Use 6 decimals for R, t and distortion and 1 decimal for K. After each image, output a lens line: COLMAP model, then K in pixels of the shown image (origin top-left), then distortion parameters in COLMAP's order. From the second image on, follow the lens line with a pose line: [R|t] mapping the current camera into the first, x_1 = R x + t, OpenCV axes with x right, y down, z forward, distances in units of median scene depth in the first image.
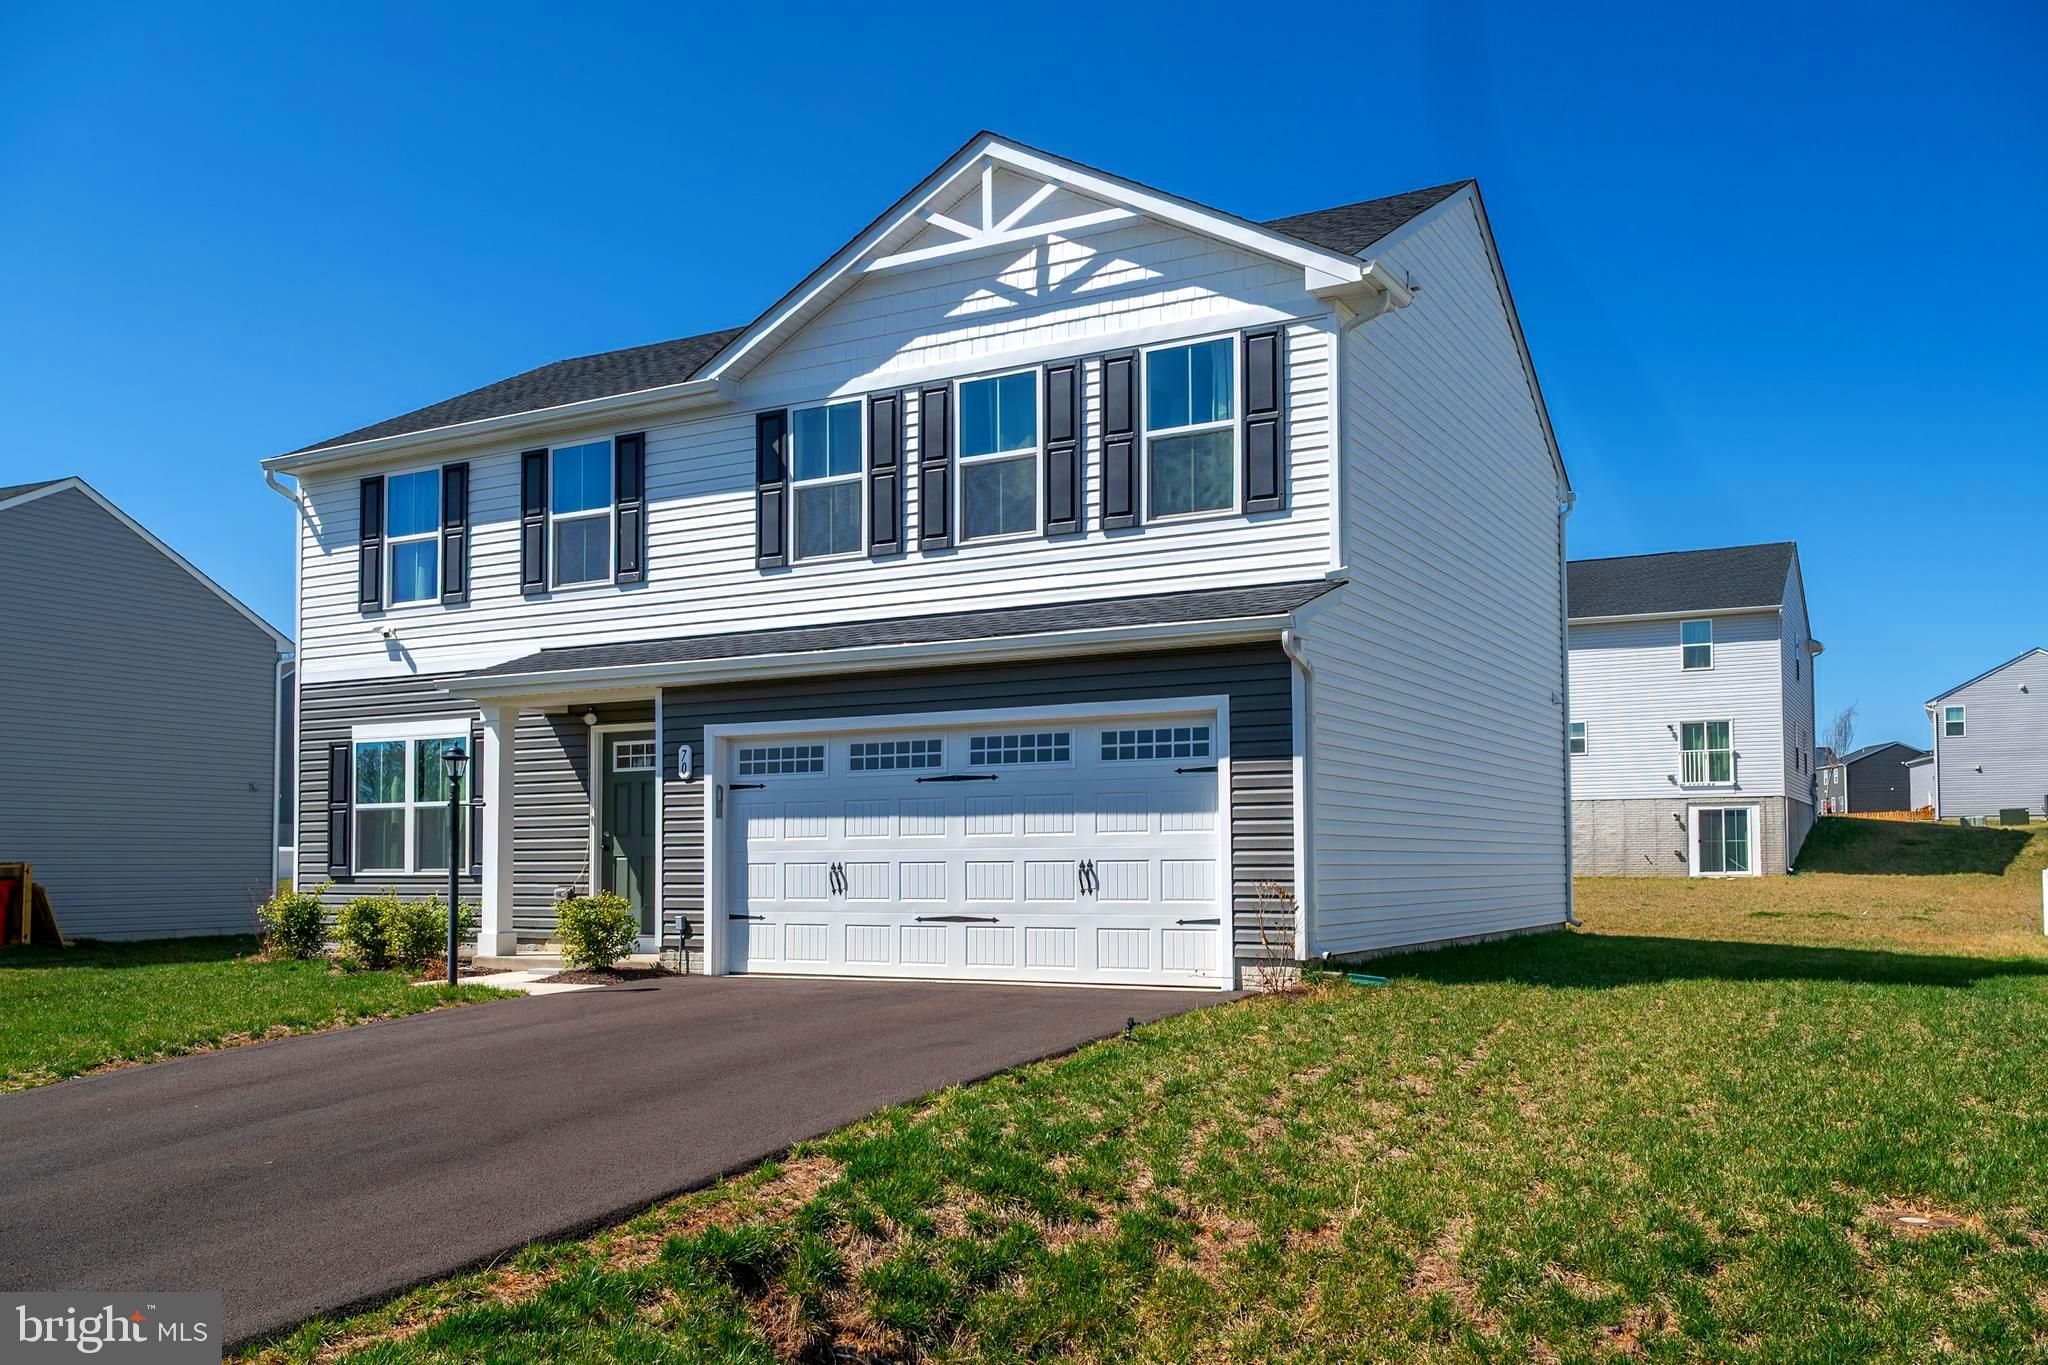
lens RADIAL K [[1710.3, 0, 1024.0], [0, 1710.3, 682.5], [0, 0, 1]] dist [-0.002322, -0.000396]
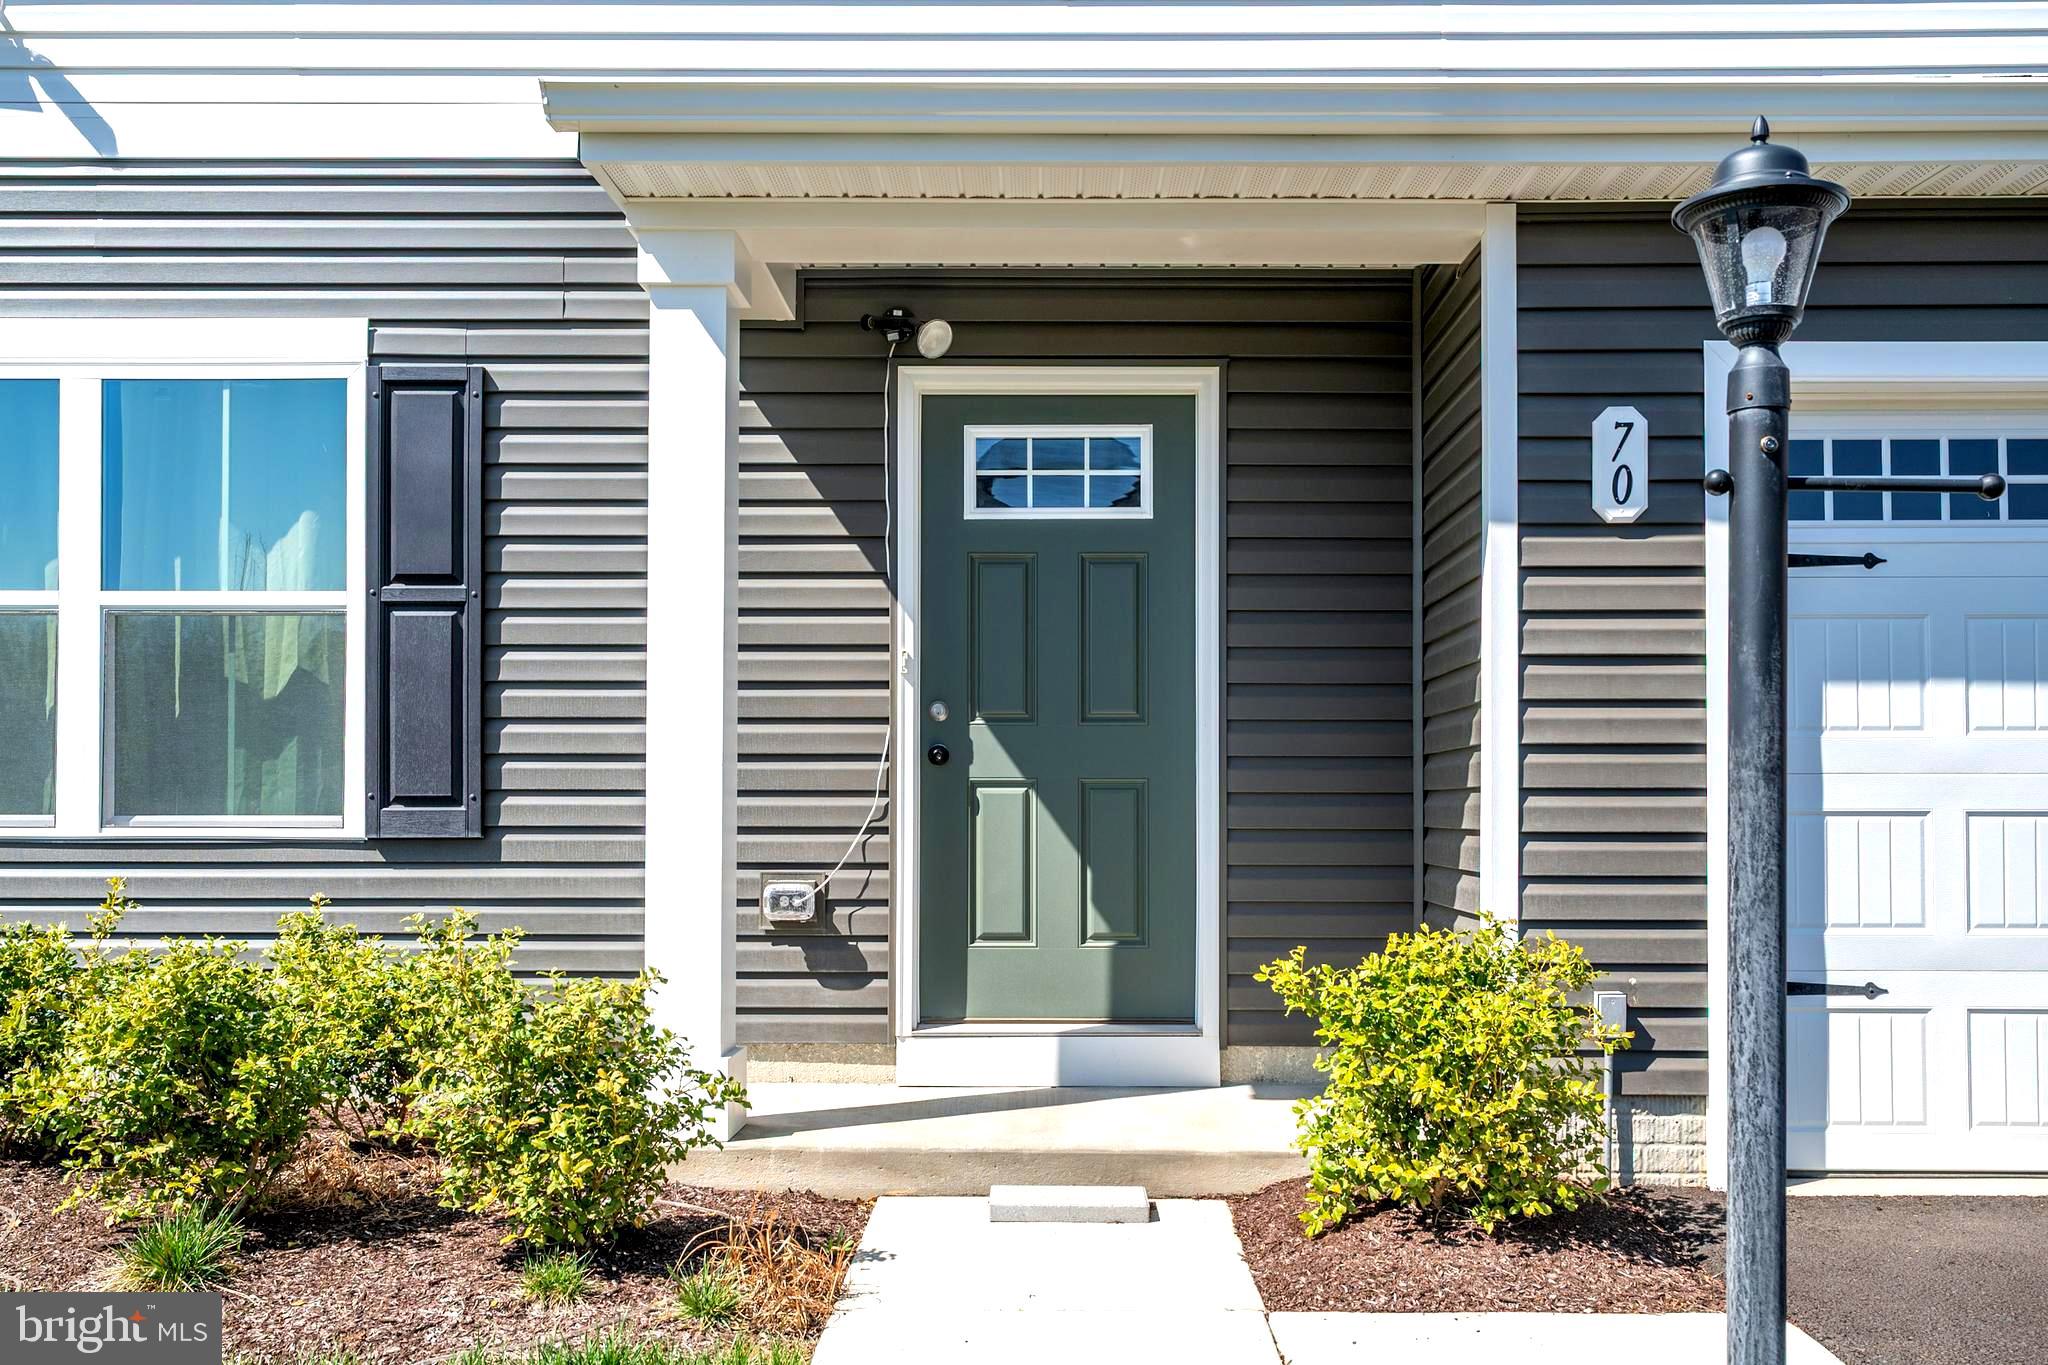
lens RADIAL K [[1626.2, 0, 1024.8], [0, 1626.2, 725.3], [0, 0, 1]] dist [0.001107, 0.001368]
pose [[0.877724, 0.014560, 0.478945, -0.415109], [-0.055956, 0.995814, 0.072273, 0.075186], [-0.475888, -0.090236, 0.874865, 0.795248]]
